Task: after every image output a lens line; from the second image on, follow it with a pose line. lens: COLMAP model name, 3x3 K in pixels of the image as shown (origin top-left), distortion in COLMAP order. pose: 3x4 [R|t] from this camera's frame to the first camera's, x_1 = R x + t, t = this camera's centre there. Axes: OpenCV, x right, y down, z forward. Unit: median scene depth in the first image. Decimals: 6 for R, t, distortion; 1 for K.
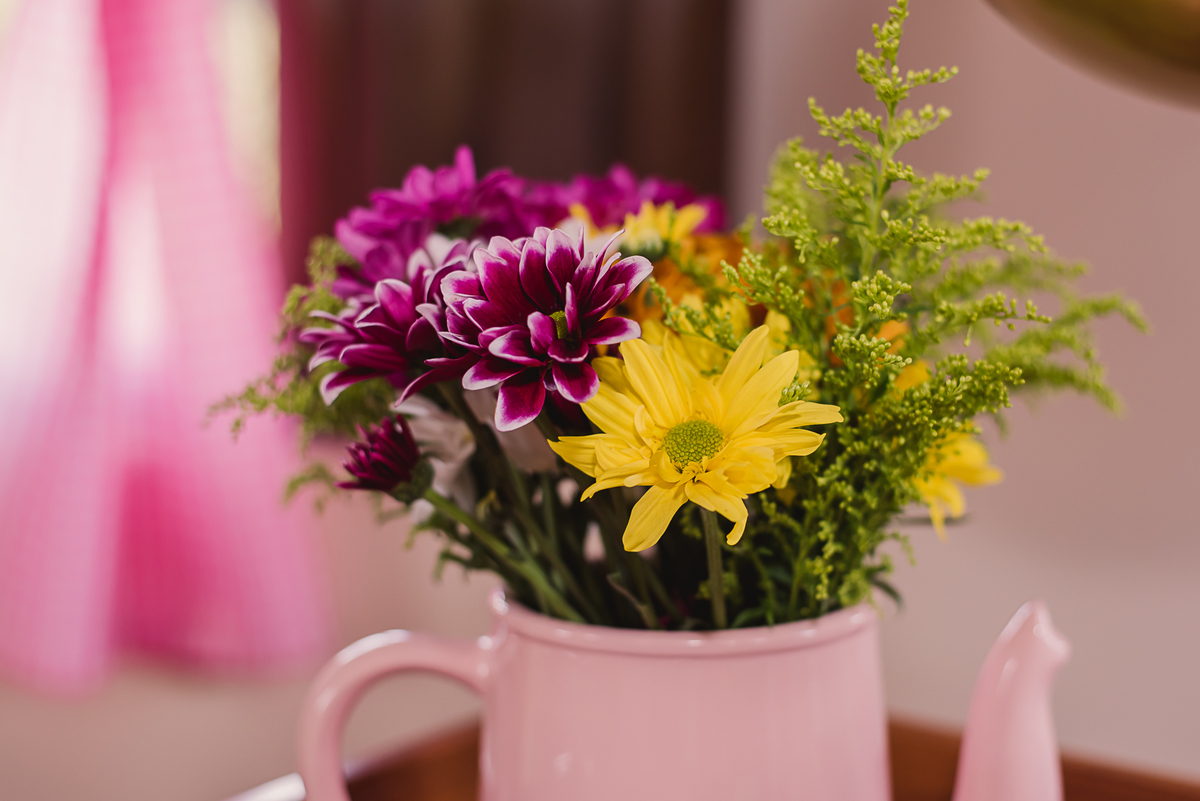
lens RADIAL K [[1872.6, 0, 641.1], [0, 1872.6, 406.8], [0, 0, 1]] dist [0.009590, 0.038403]
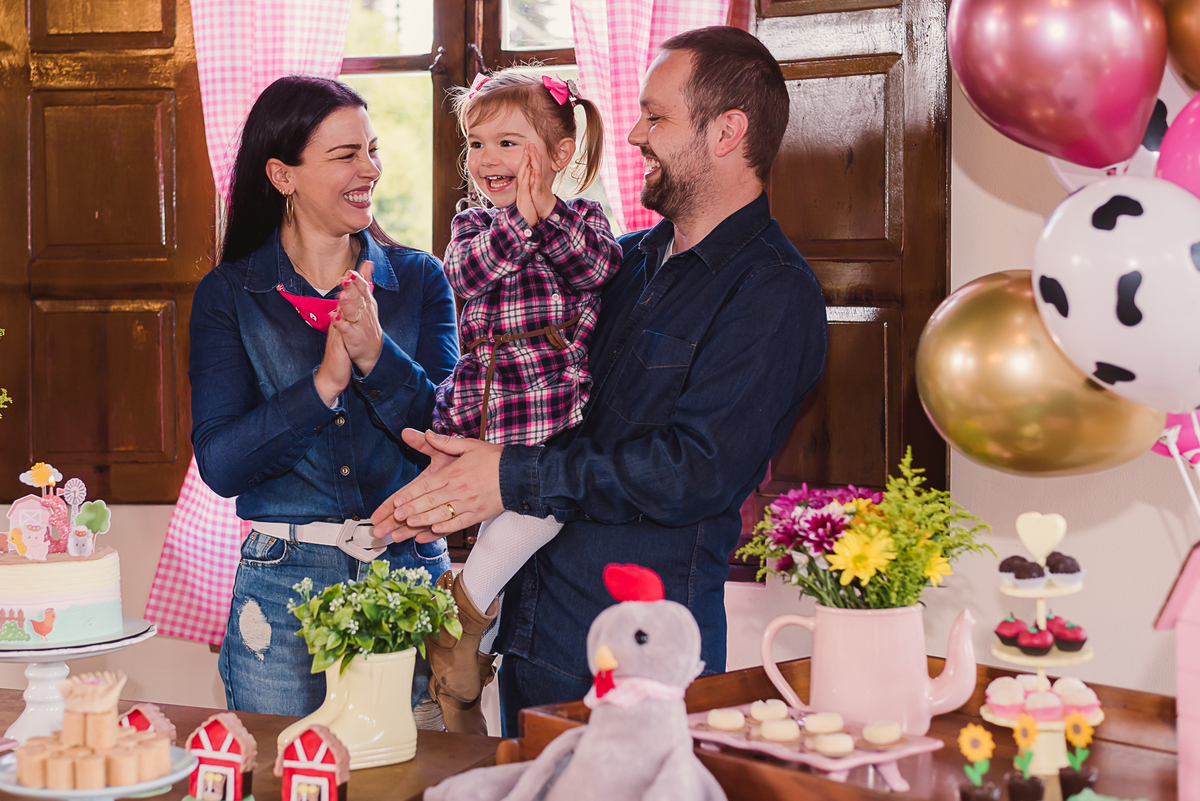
lens RADIAL K [[2103.6, 0, 478.8], [0, 2103.6, 333.5], [0, 0, 1]] dist [0.006651, 0.050966]
pose [[0.964361, -0.015034, -0.264161, 0.427308], [-0.019890, 0.991441, -0.129035, 0.133017], [0.263840, 0.129691, 0.955808, -3.540592]]
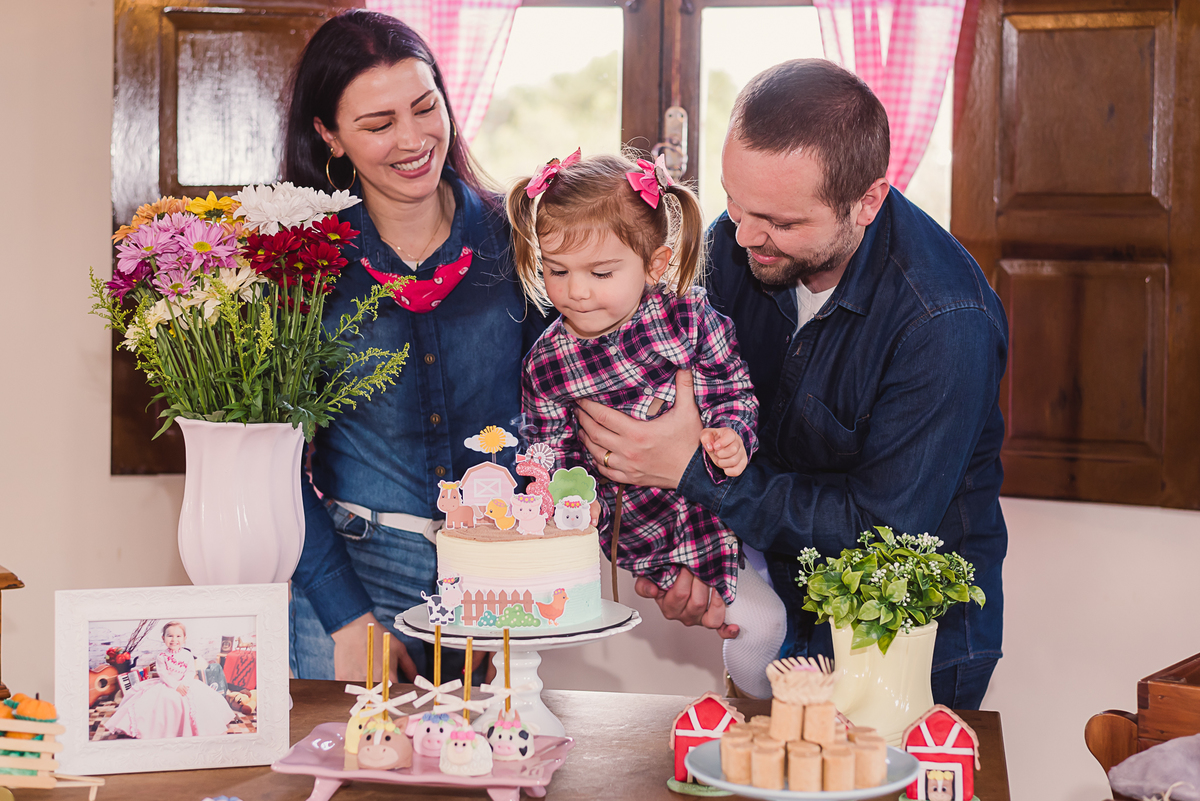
lens RADIAL K [[2122.4, 0, 601.1], [0, 2122.4, 307.3], [0, 0, 1]] dist [0.004489, 0.049354]
pose [[0.999958, -0.008617, 0.003071, -1.713594], [0.008932, 0.992163, -0.124634, 0.125508], [-0.001973, 0.124656, 0.992198, -3.477548]]
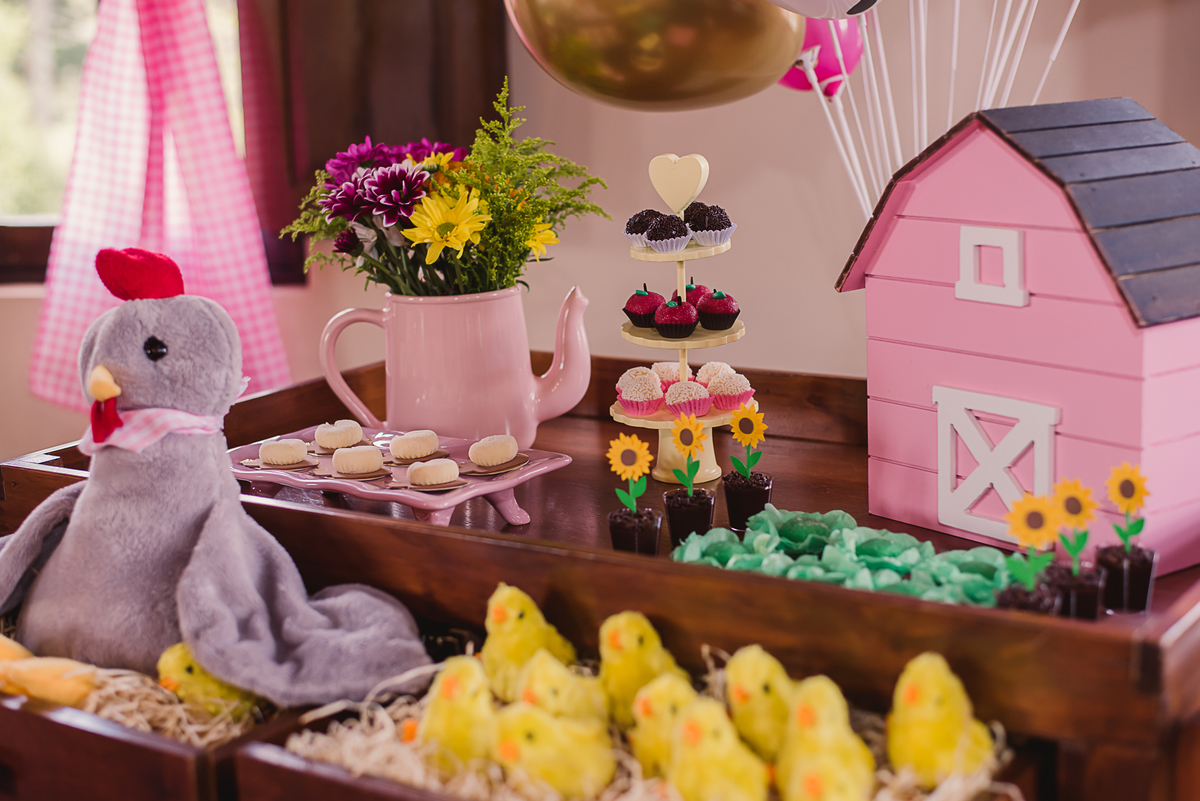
lens RADIAL K [[1872.6, 0, 641.1], [0, 1872.6, 406.8], [0, 0, 1]] dist [0.009590, 0.038403]
pose [[0.997348, -0.051329, 0.051592, 0.167287], [0.048783, 0.997585, 0.049439, 0.167720], [-0.054005, -0.046791, 0.997444, -2.069204]]
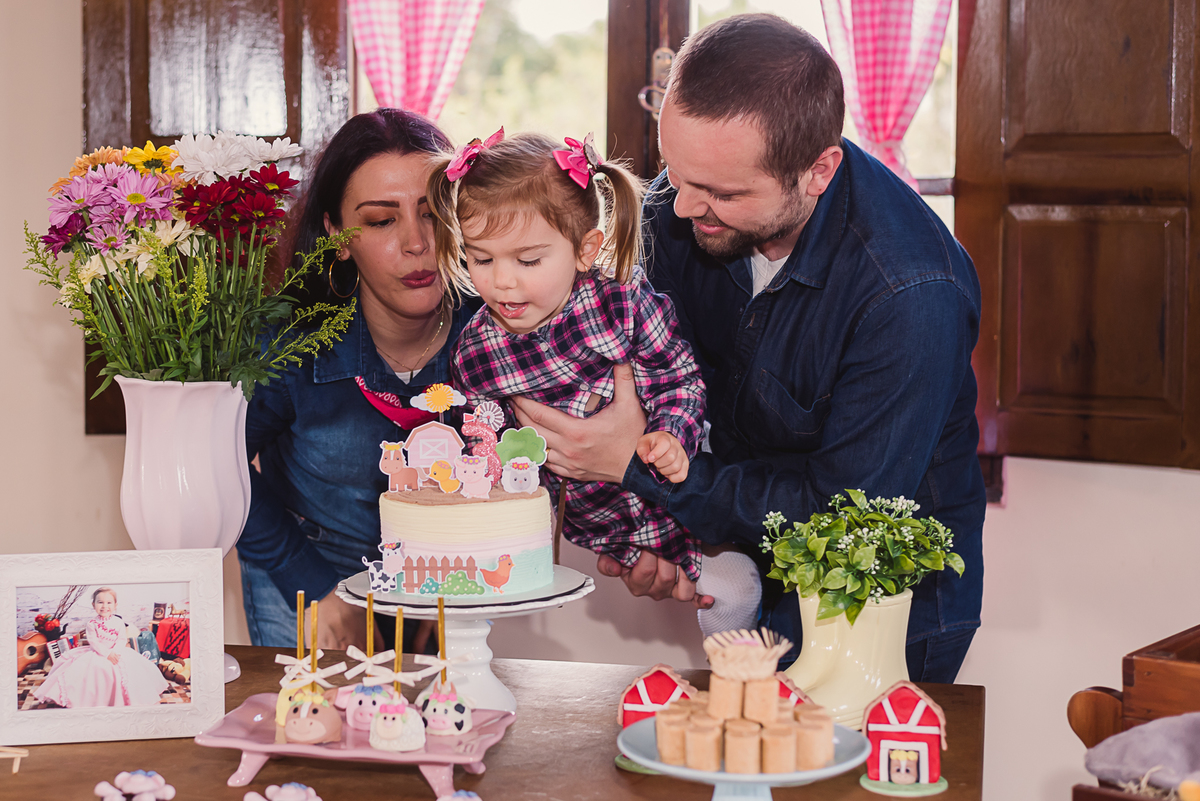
lens RADIAL K [[2163.7, 0, 482.4], [0, 2163.7, 316.2], [0, 0, 1]] dist [0.002926, 0.051153]
pose [[0.996985, -0.014297, -0.076267, -1.508049], [0.006637, 0.994990, -0.099755, 0.112625], [0.077311, 0.098948, 0.992085, -3.321637]]
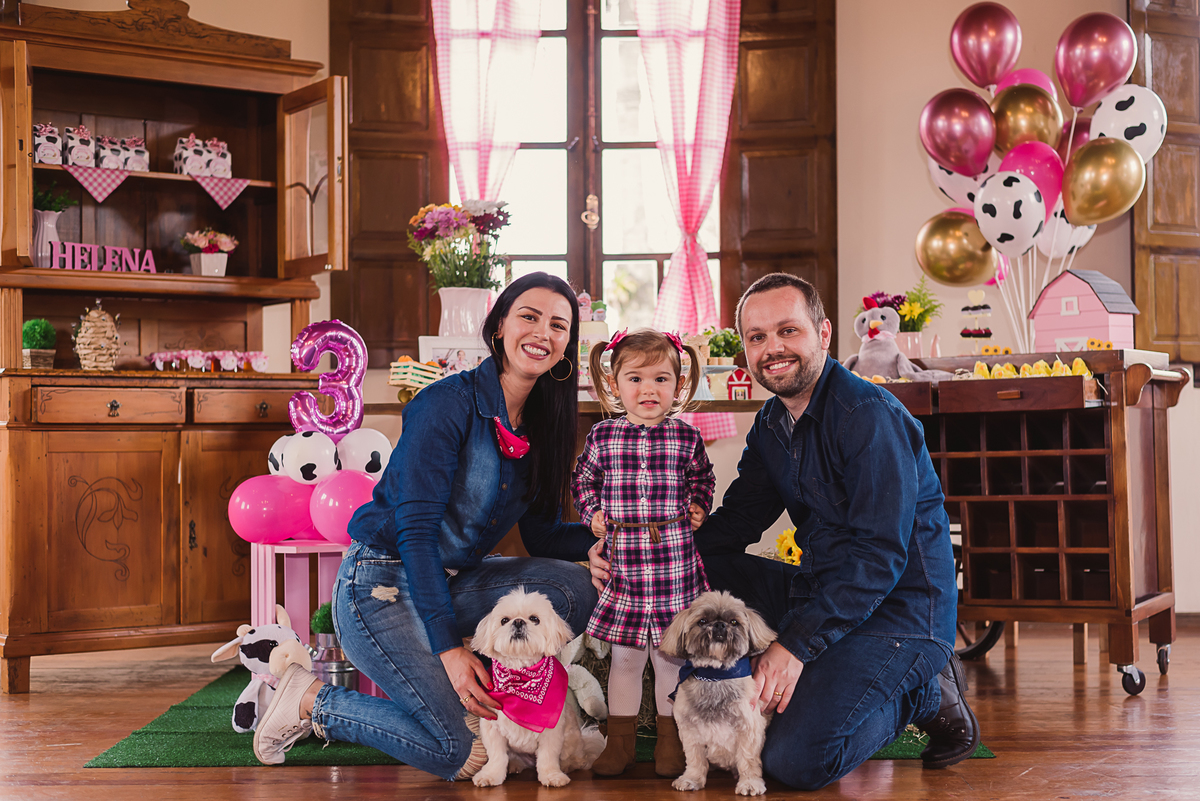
lens RADIAL K [[1872.6, 0, 641.1], [0, 1872.6, 406.8], [0, 0, 1]] dist [0.009590, 0.038403]
pose [[0.986533, -0.026766, 0.161355, -3.239028], [0.054501, 0.983935, -0.170005, 2.294203], [-0.154212, 0.176509, 0.972144, -9.165215]]
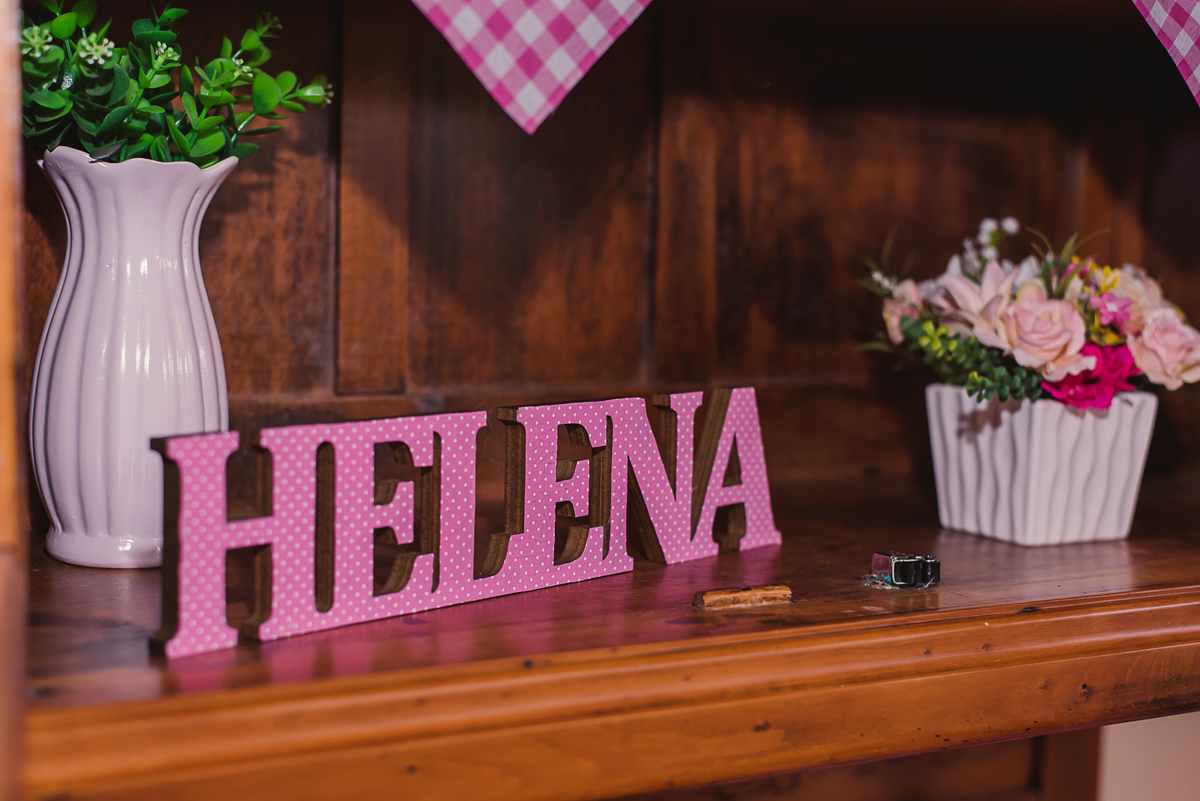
lens RADIAL K [[1968.9, 0, 521.5], [0, 1968.9, 401.4], [0, 0, 1]] dist [0.002166, 0.113637]
pose [[0.999542, -0.007518, 0.029310, -4.558899], [0.009549, 0.997517, -0.069770, -0.495634], [-0.028712, 0.070018, 0.997132, -0.074447]]
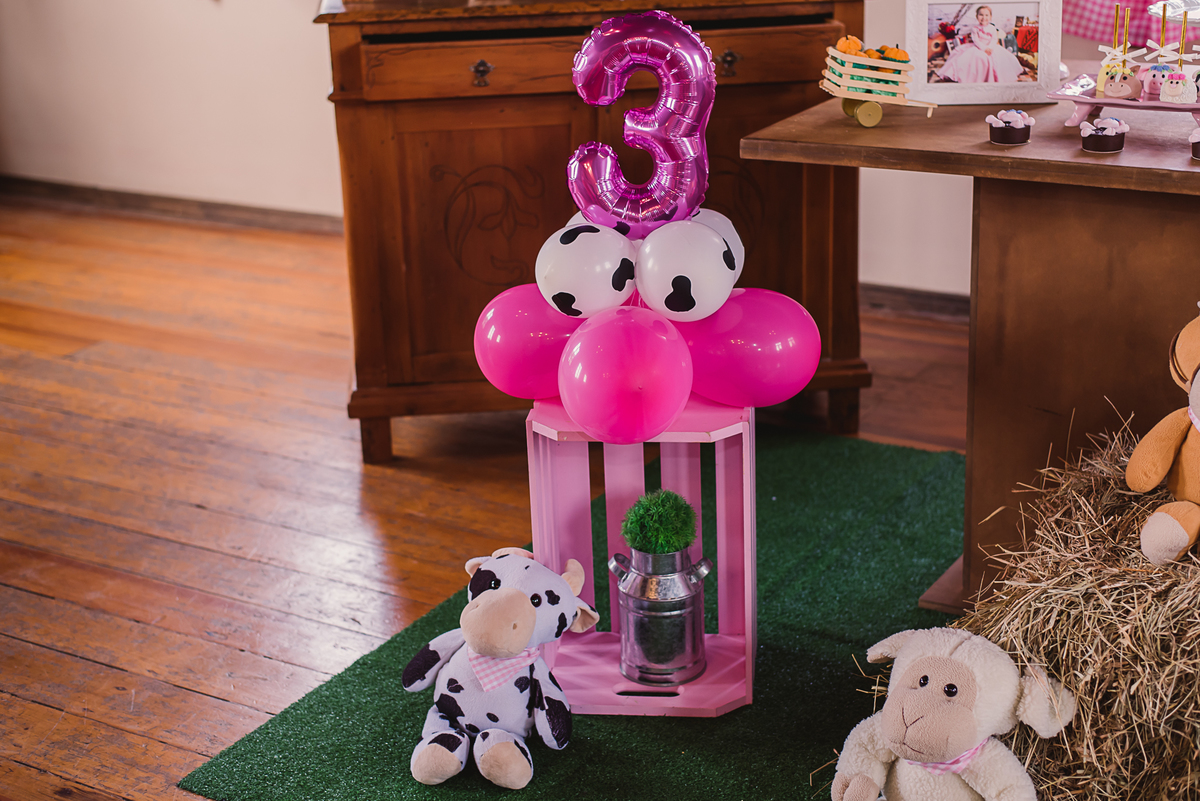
lens RADIAL K [[1857.5, 0, 598.8], [0, 1857.5, 398.0], [0, 0, 1]] dist [0.002757, -0.076710]
pose [[0.923746, 0.072148, -0.376148, -1.451331], [-0.005508, 0.984498, 0.175308, 0.400132], [0.382966, -0.159869, 0.909824, -4.863861]]
